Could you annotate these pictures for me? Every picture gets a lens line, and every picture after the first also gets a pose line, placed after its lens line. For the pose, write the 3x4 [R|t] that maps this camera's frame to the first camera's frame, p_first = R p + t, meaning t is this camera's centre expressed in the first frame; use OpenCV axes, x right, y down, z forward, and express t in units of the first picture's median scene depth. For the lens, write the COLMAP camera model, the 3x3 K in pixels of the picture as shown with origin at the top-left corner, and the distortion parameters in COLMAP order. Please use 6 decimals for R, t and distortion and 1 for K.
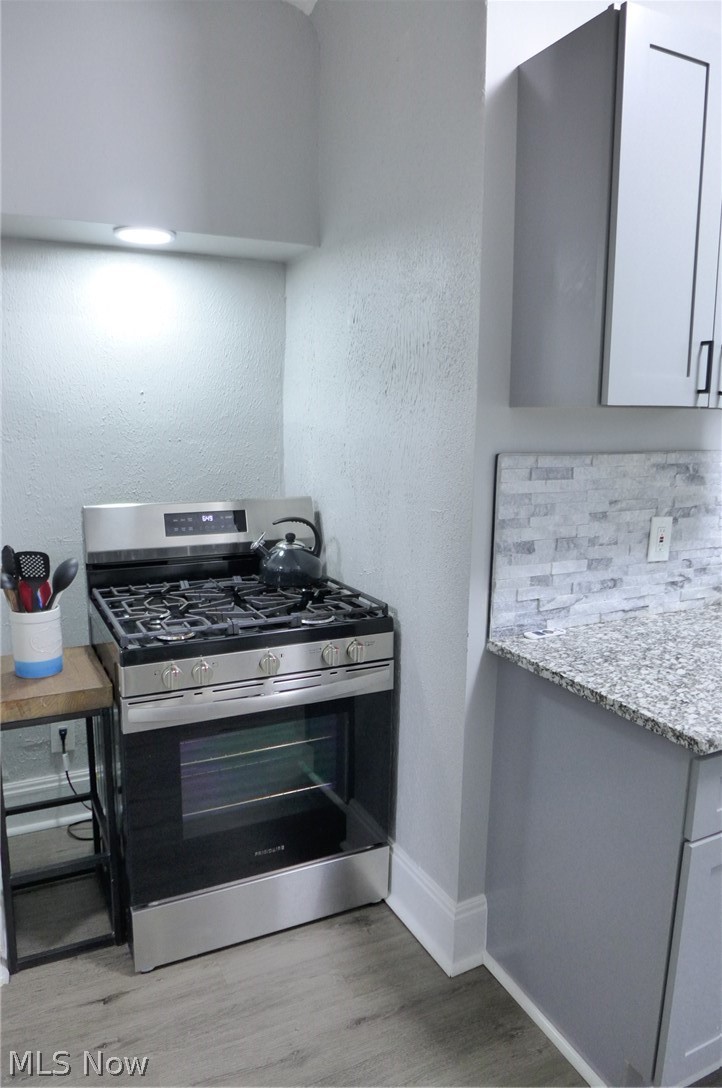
lens RADIAL K [[757.3, 0, 353.9], [0, 757.3, 545.6], [0, 0, 1]] dist [-0.045339, 0.011420]
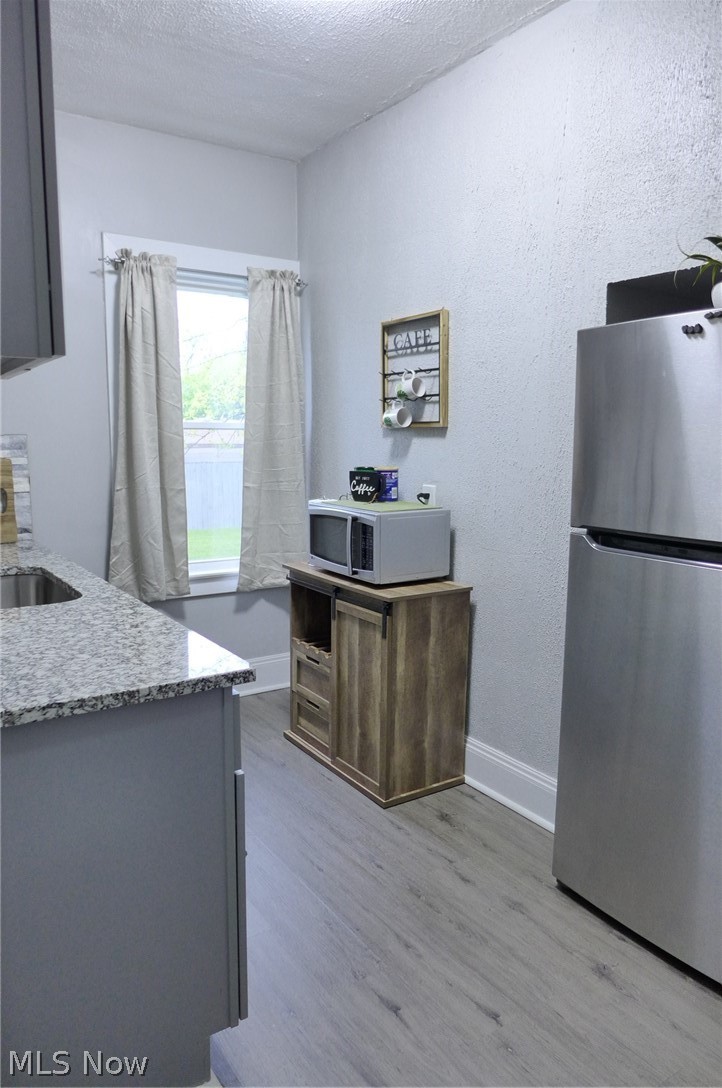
lens RADIAL K [[757.3, 0, 356.8], [0, 757.3, 553.4], [0, 0, 1]] dist [-0.045339, 0.011420]
pose [[-0.126207, -0.163629, 0.978416, -0.405004], [0.178591, 0.966439, 0.184663, -0.053851], [-0.975796, 0.198042, -0.092748, 0.603974]]
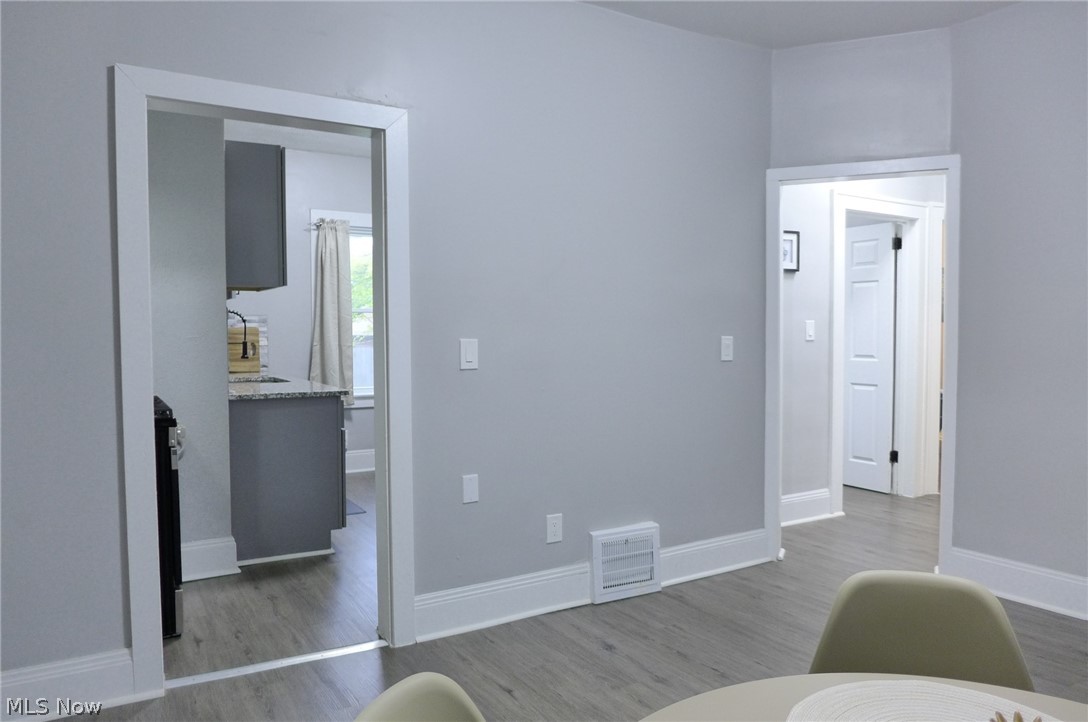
lens RADIAL K [[757.3, 0, 546.7], [0, 757.3, 362.4], [0, 0, 1]] dist [-0.045339, 0.011420]
pose [[-0.089089, -0.057595, 0.994357, -1.833377], [0.184299, 0.980134, 0.073283, 0.042562], [-0.978824, 0.189788, -0.076704, 0.259861]]
